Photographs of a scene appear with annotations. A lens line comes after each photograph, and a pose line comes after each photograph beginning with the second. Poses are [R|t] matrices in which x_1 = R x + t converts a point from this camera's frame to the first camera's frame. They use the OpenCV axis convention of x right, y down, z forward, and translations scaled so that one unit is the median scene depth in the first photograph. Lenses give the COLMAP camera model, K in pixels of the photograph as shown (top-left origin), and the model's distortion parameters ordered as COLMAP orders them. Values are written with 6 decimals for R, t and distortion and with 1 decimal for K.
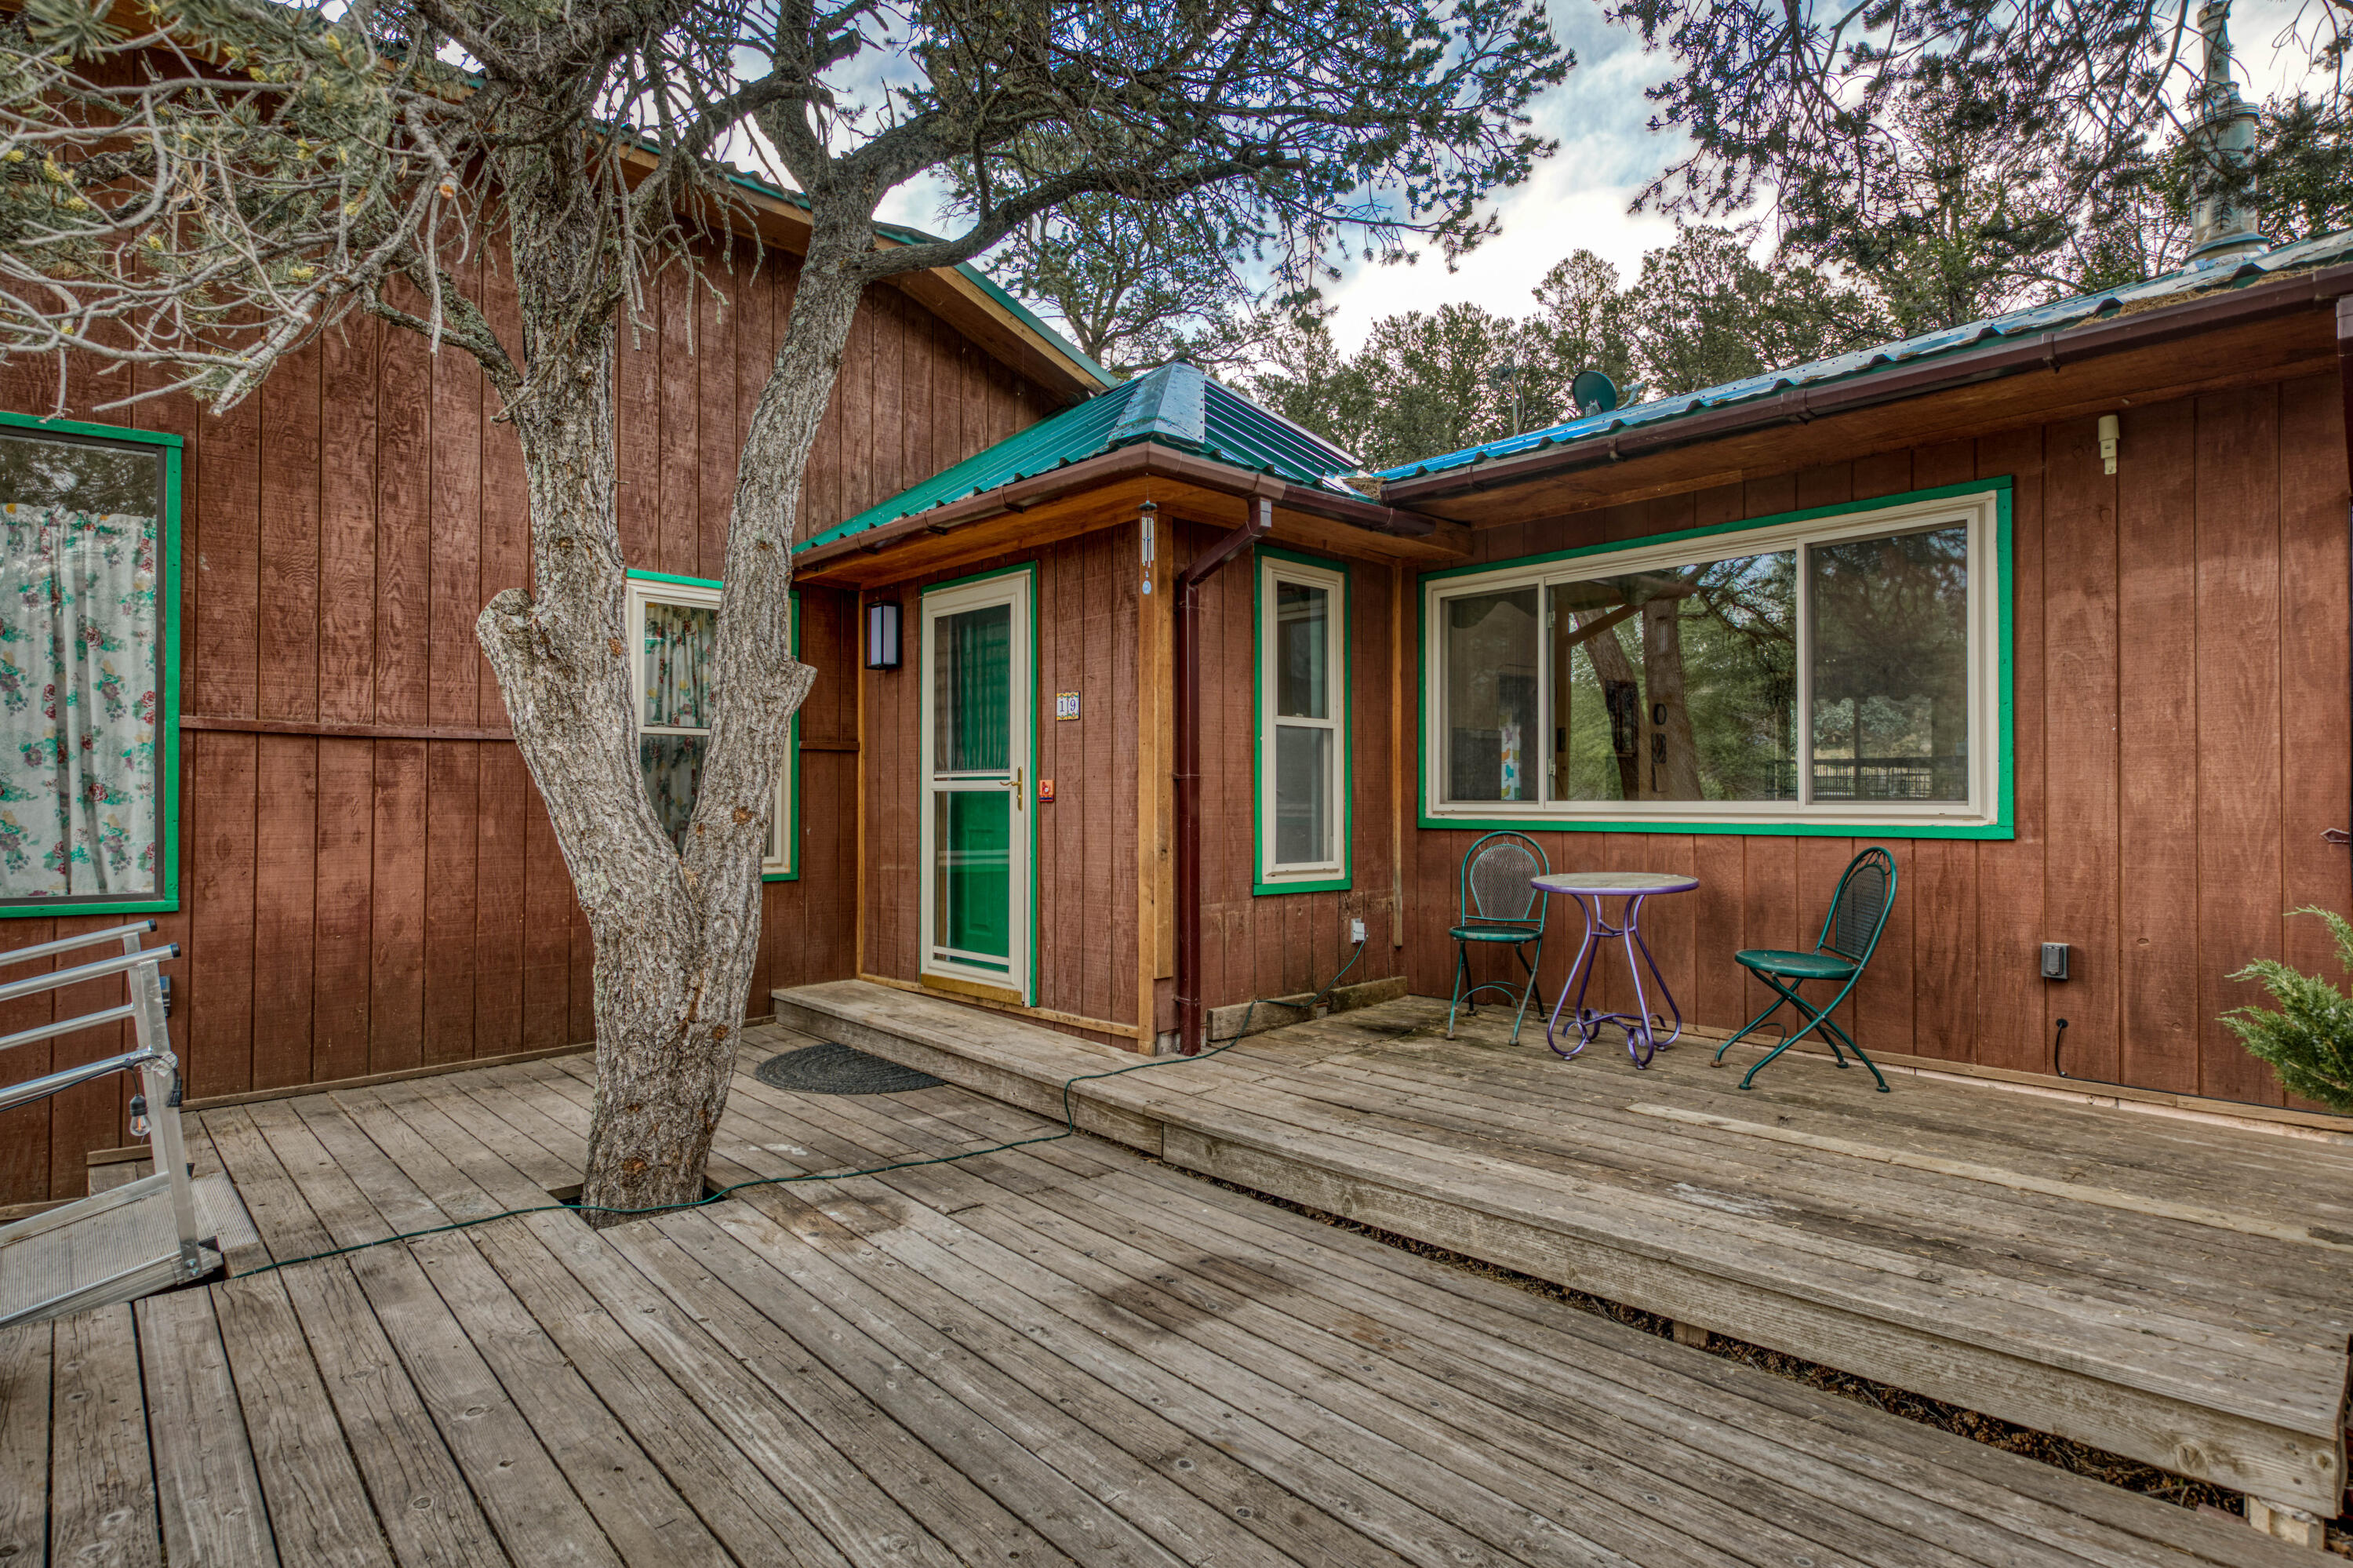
lens RADIAL K [[1178.3, 0, 1166.2], [0, 1178.3, 780.8], [0, 0, 1]] dist [0.008514, -0.004987]
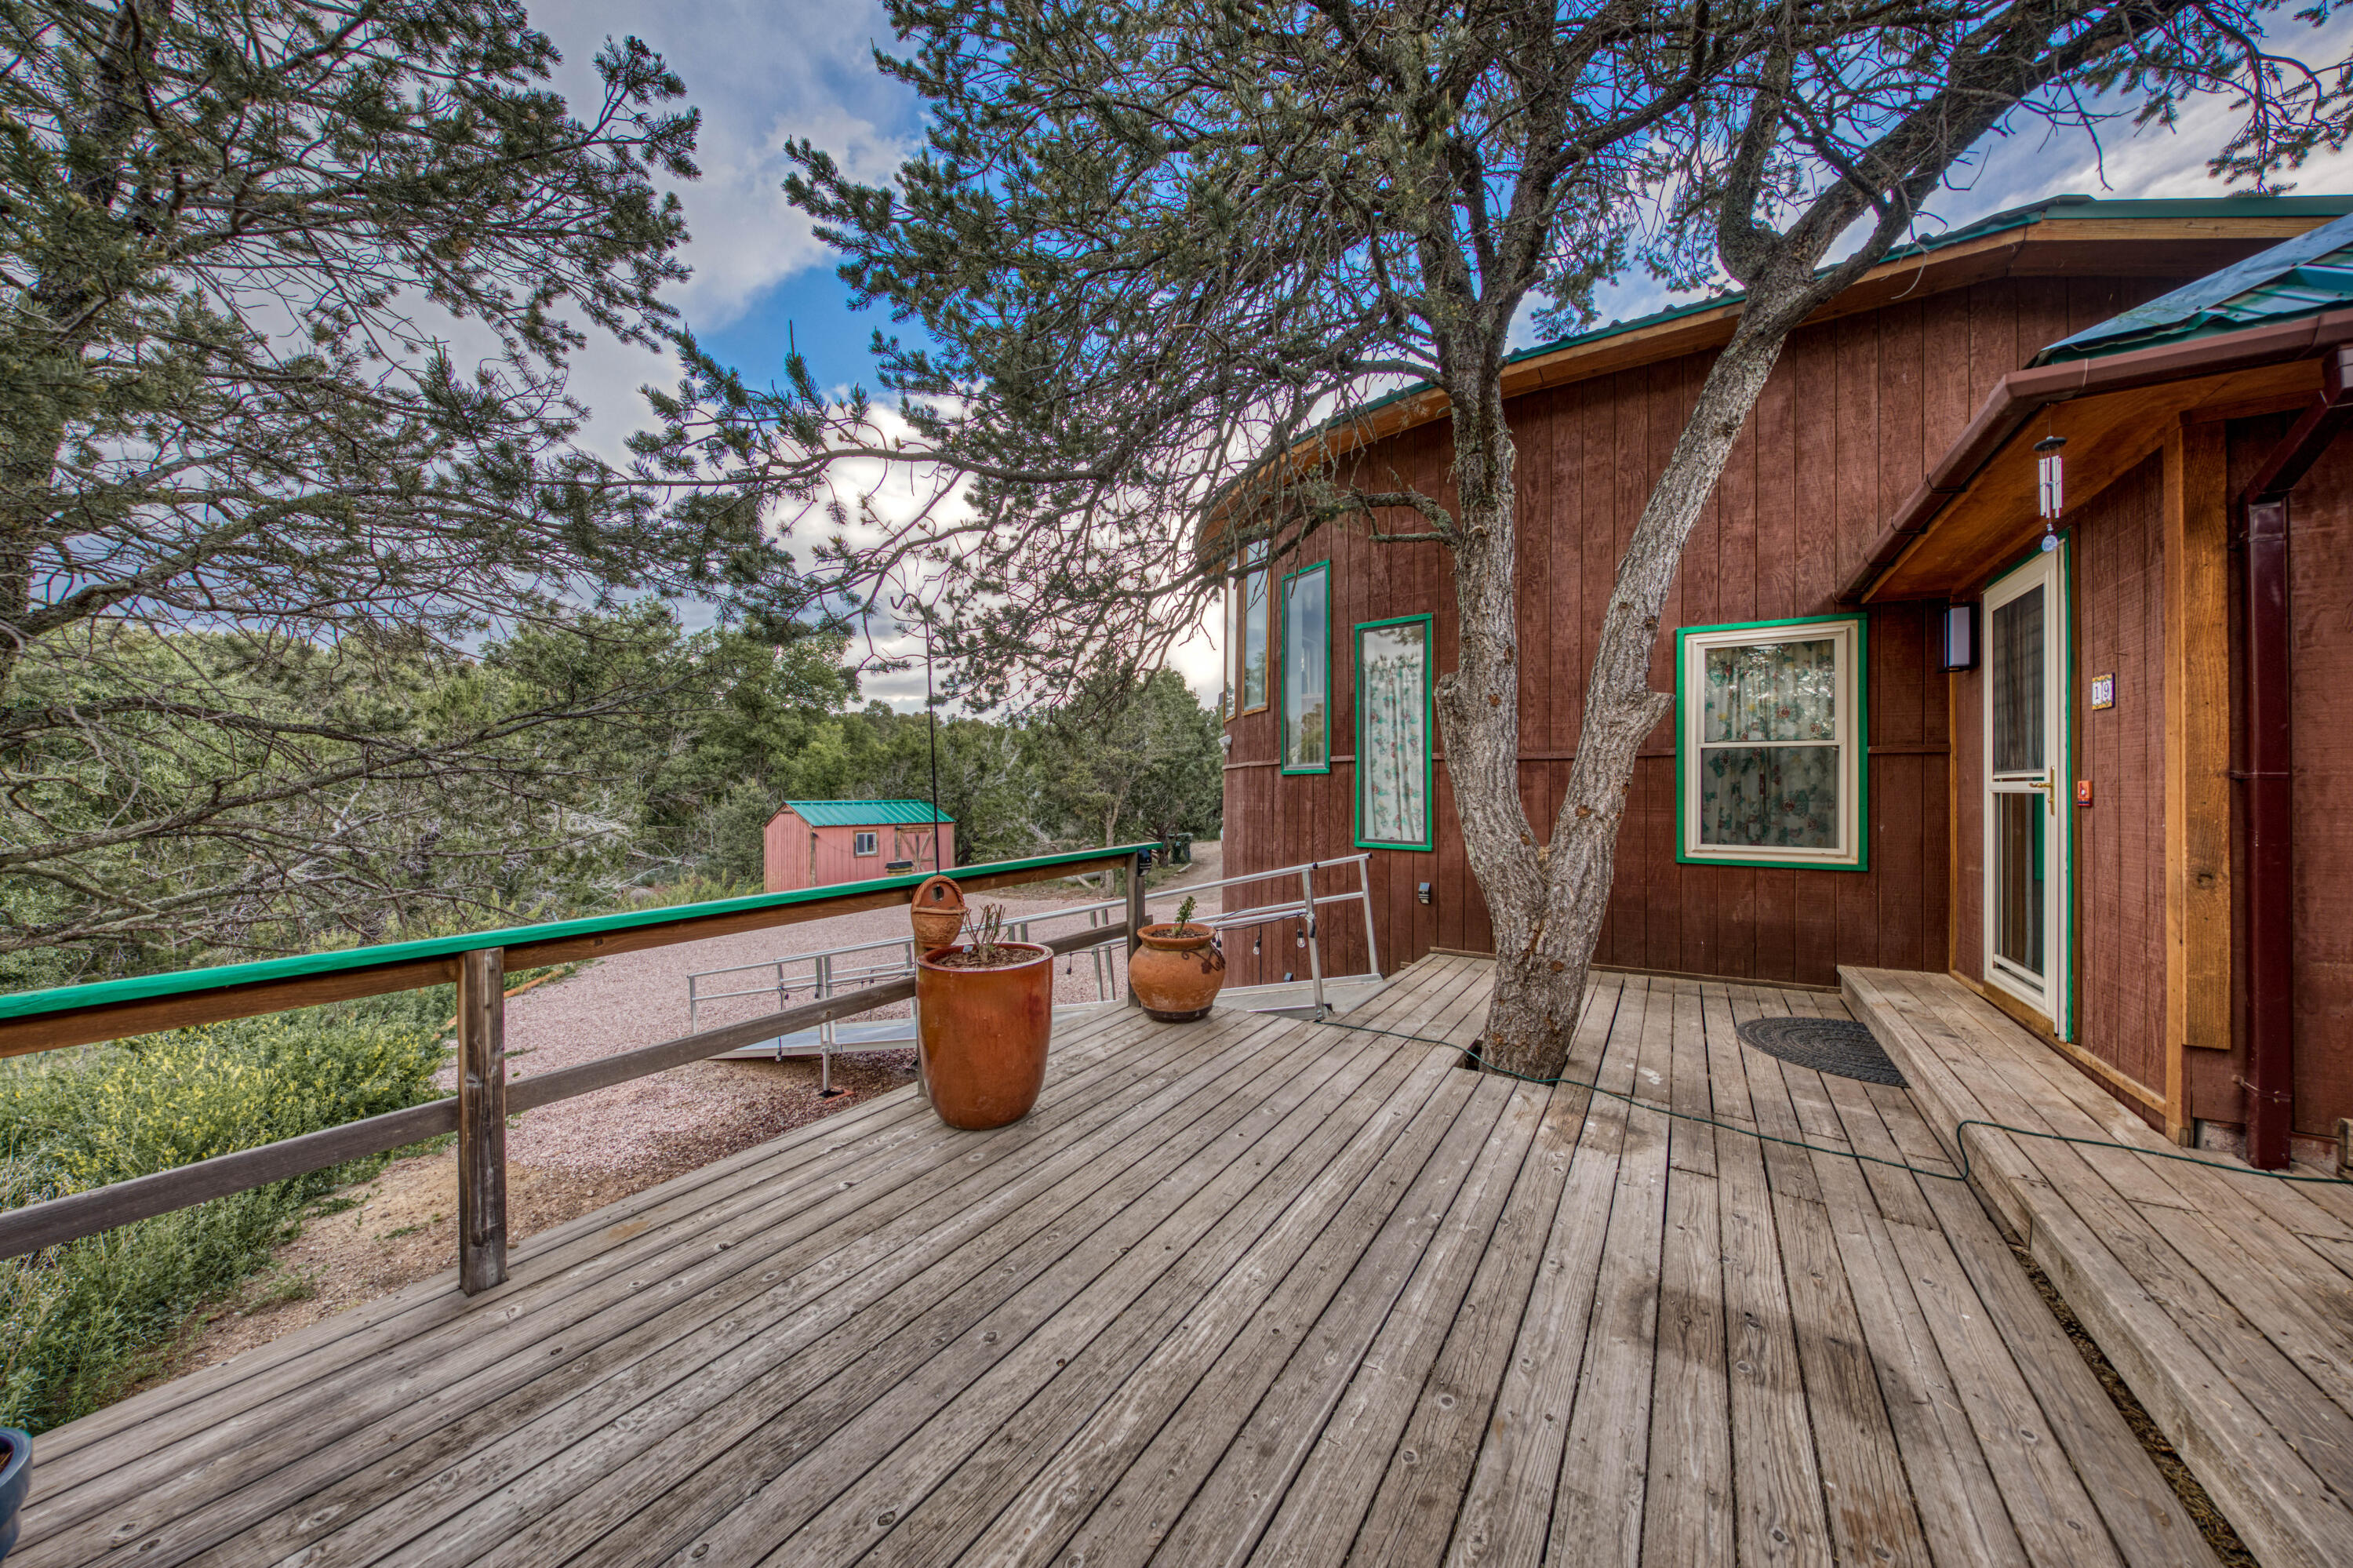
lens RADIAL K [[778.2, 0, 1199.1], [0, 778.2, 780.6], [0, 0, 1]] dist [0.008413, -0.005036]
pose [[0.271171, -0.007761, -0.962500, 0.409761], [0.008701, 0.999946, -0.005611, -0.005742], [0.962492, -0.006853, 0.271224, 0.351139]]
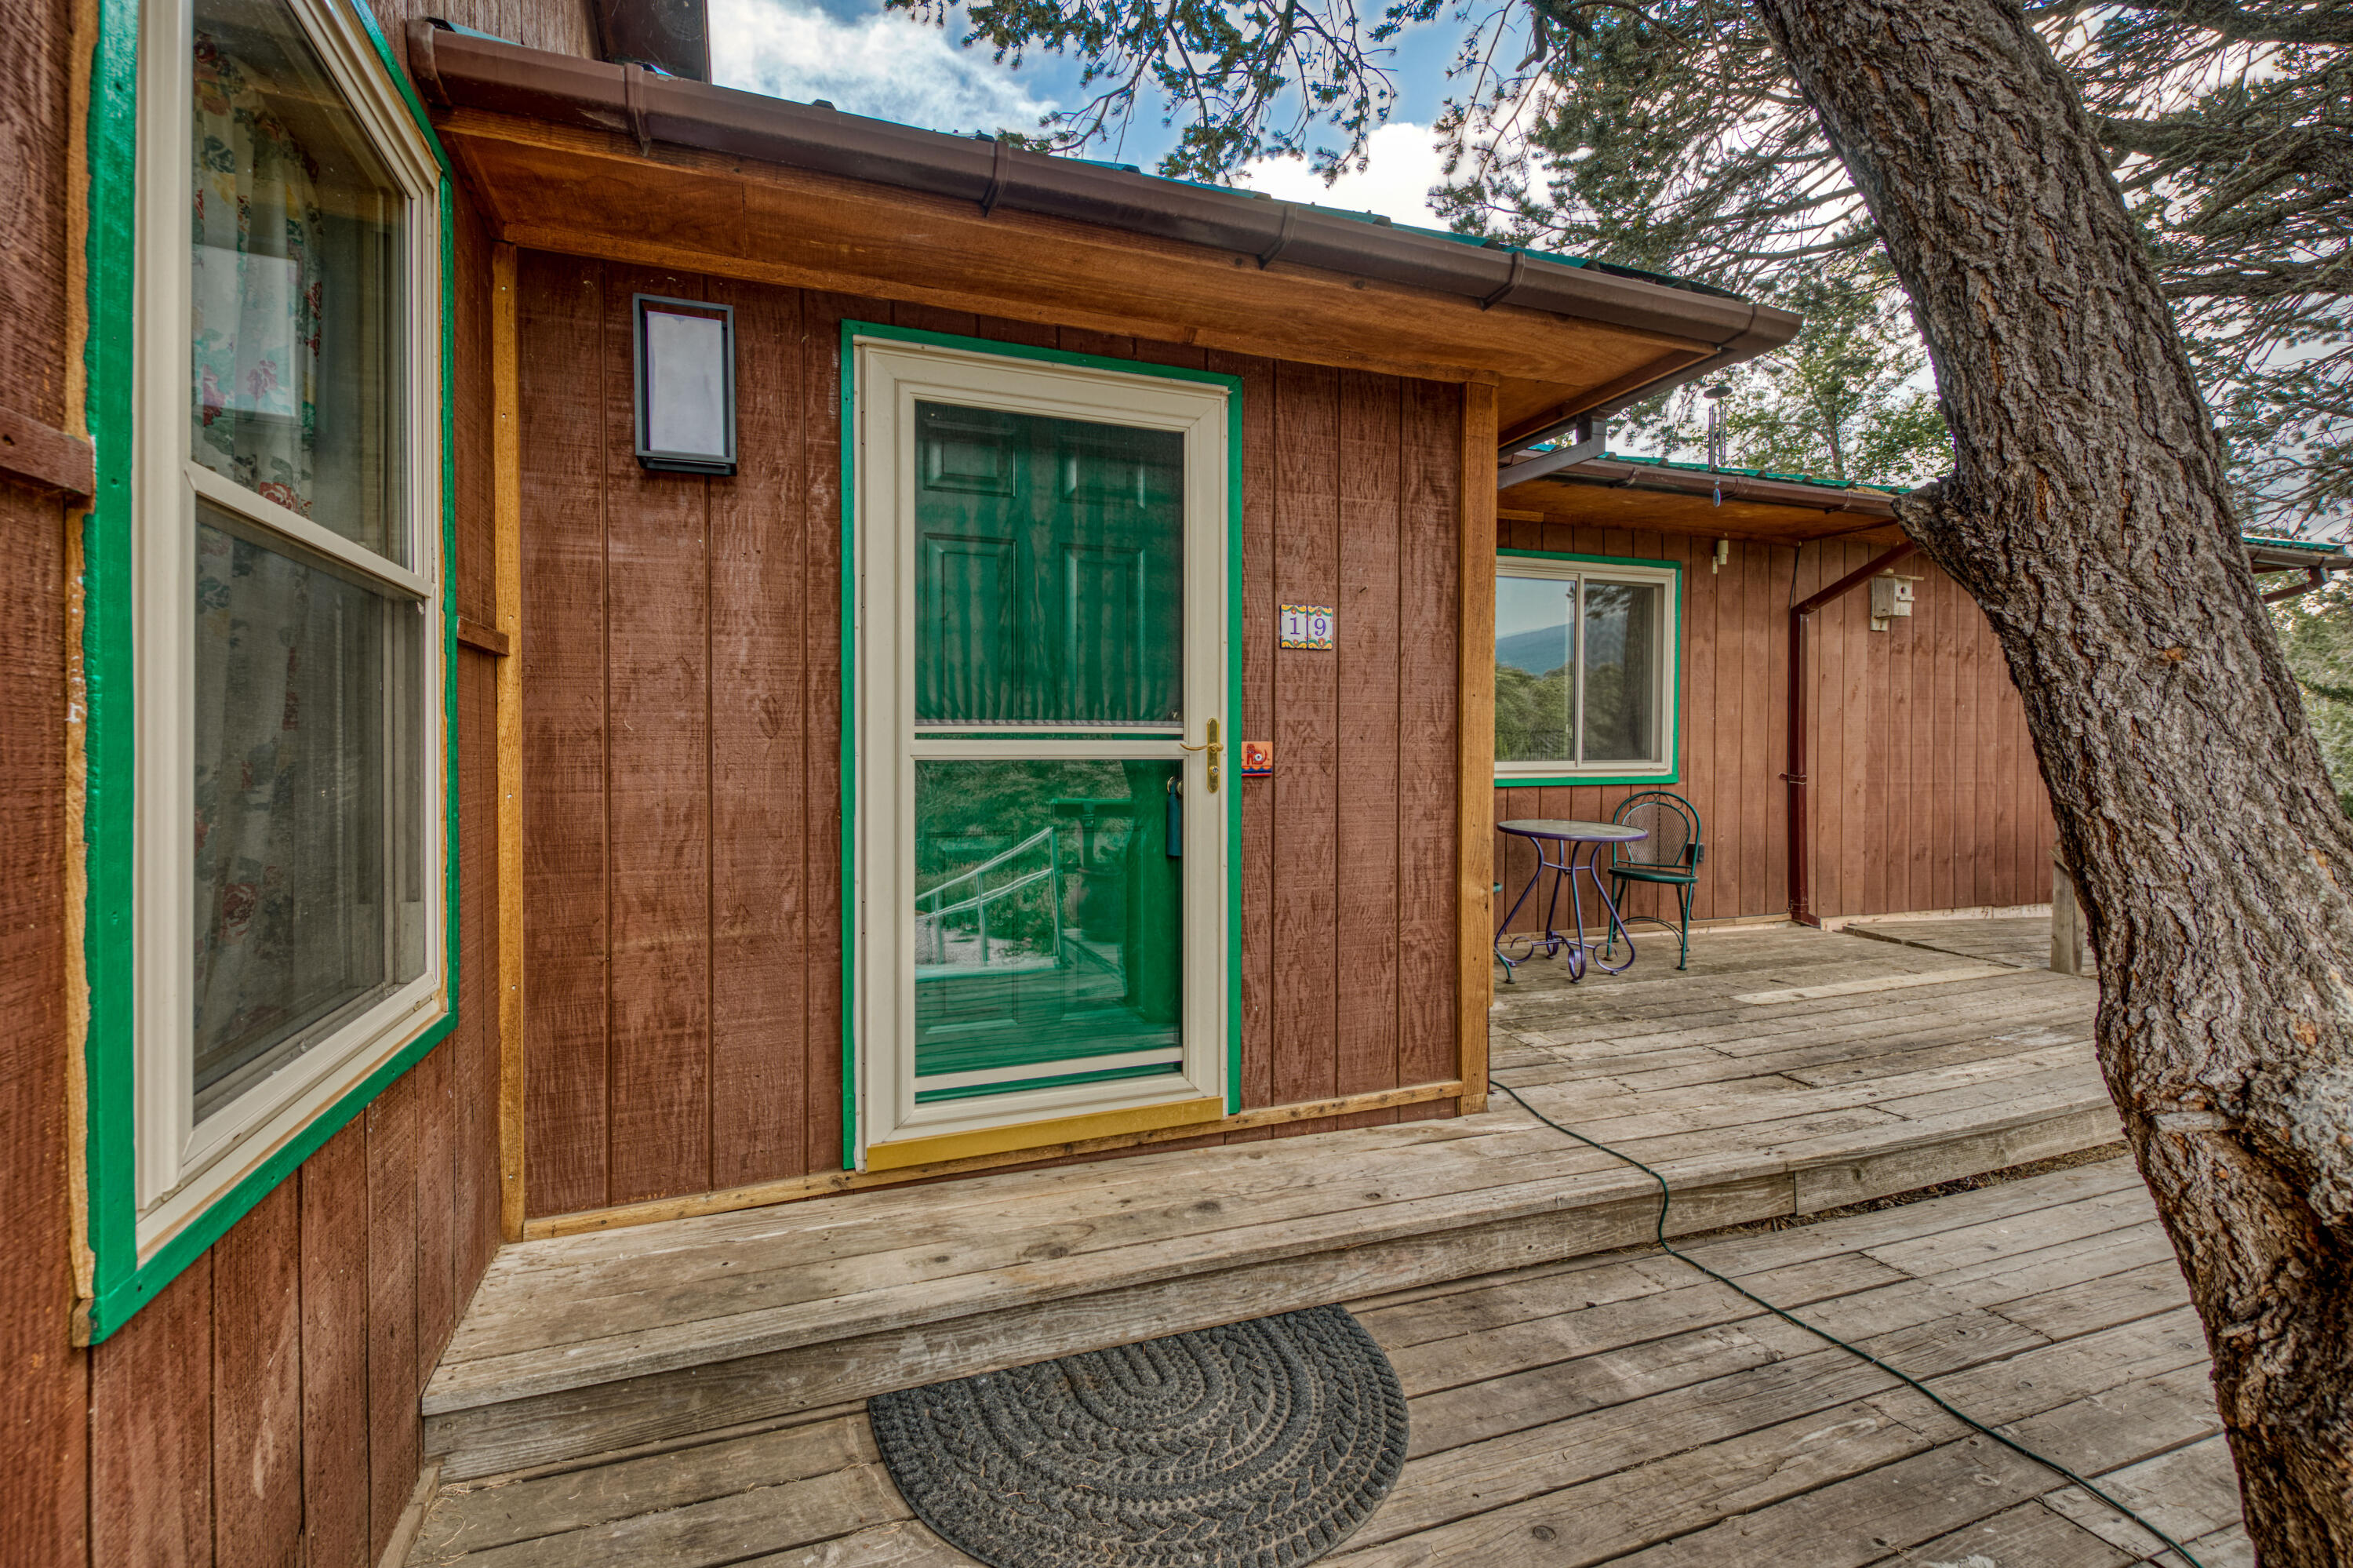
lens RADIAL K [[935.2, 0, 1161.2], [0, 935.2, 746.1], [0, 0, 1]] dist [0.008807, -0.000415]
pose [[0.407429, 0.000918, 0.913236, -0.874764], [-0.008835, 0.999957, 0.002936, 0.001716], [-0.913194, -0.009265, 0.407420, 1.296683]]
